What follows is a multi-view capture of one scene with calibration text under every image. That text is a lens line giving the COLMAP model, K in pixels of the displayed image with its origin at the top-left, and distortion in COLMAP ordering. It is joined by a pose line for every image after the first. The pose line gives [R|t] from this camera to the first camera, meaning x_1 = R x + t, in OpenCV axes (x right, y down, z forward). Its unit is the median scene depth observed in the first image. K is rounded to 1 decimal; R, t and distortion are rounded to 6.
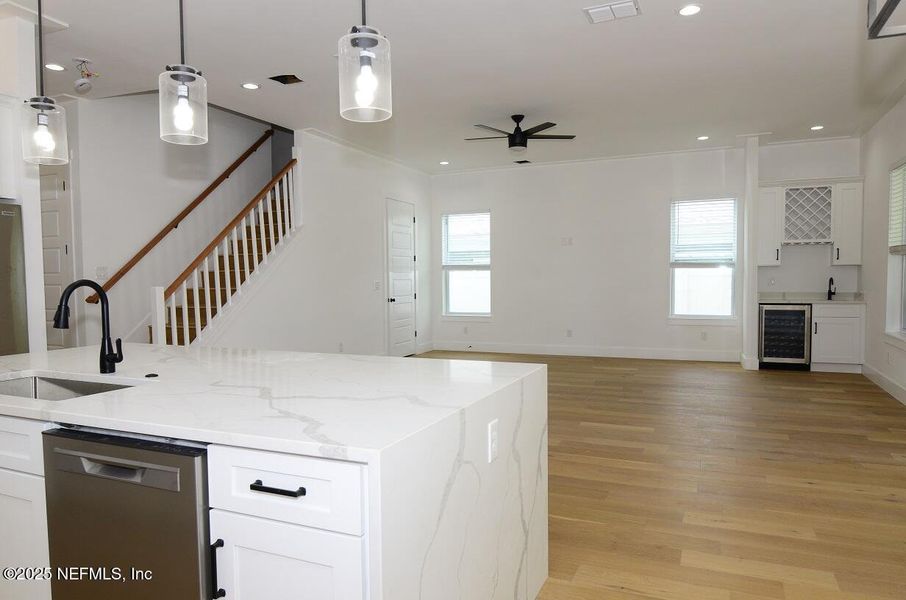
lens RADIAL K [[608.2, 0, 452.6], [0, 608.2, 302.1], [0, 0, 1]] dist [-0.001382, 0.001191]
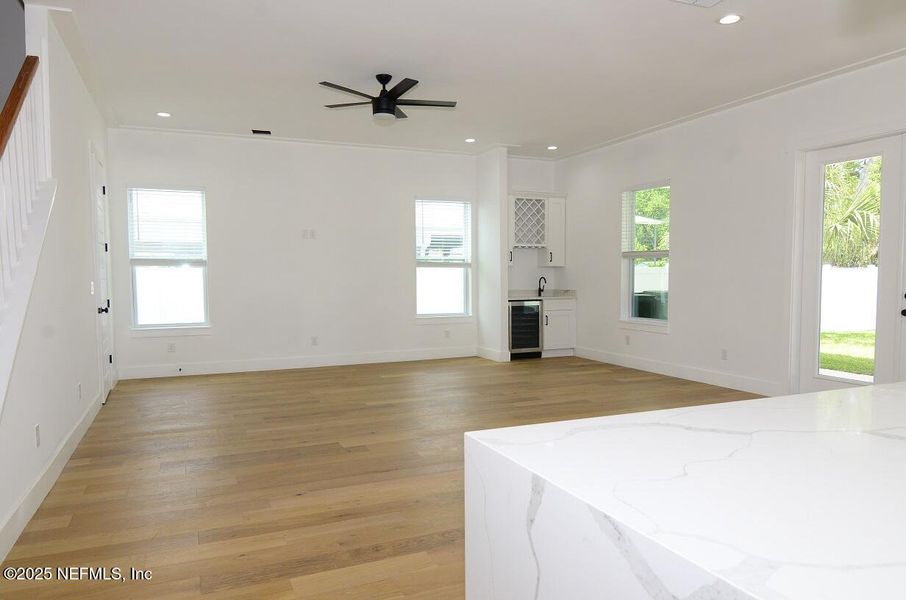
lens RADIAL K [[608.2, 0, 455.3], [0, 608.2, 300.7], [0, 0, 1]] dist [-0.001382, 0.001191]
pose [[0.684715, -0.027321, 0.728299, -0.355959], [0.028630, 0.999534, 0.010579, -0.011615], [-0.728249, 0.013608, 0.685178, 0.315030]]
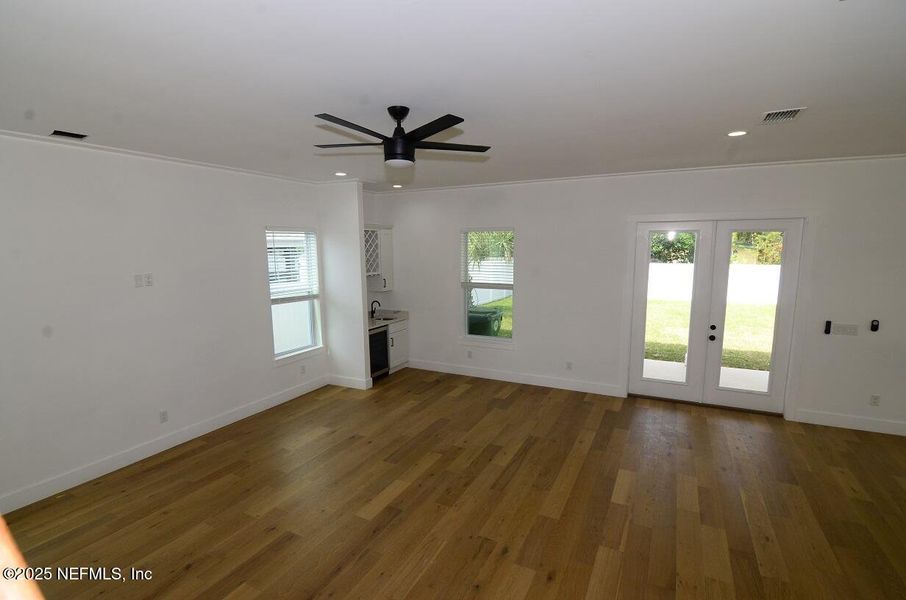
lens RADIAL K [[433.5, 0, 453.4], [0, 433.5, 307.7], [0, 0, 1]] dist [-0.014294, -0.000959]
pose [[0.068019, -0.129977, 0.989181, -0.288383], [0.047382, 0.990780, 0.126929, -0.136120], [-0.996558, 0.038236, 0.073550, 0.768147]]
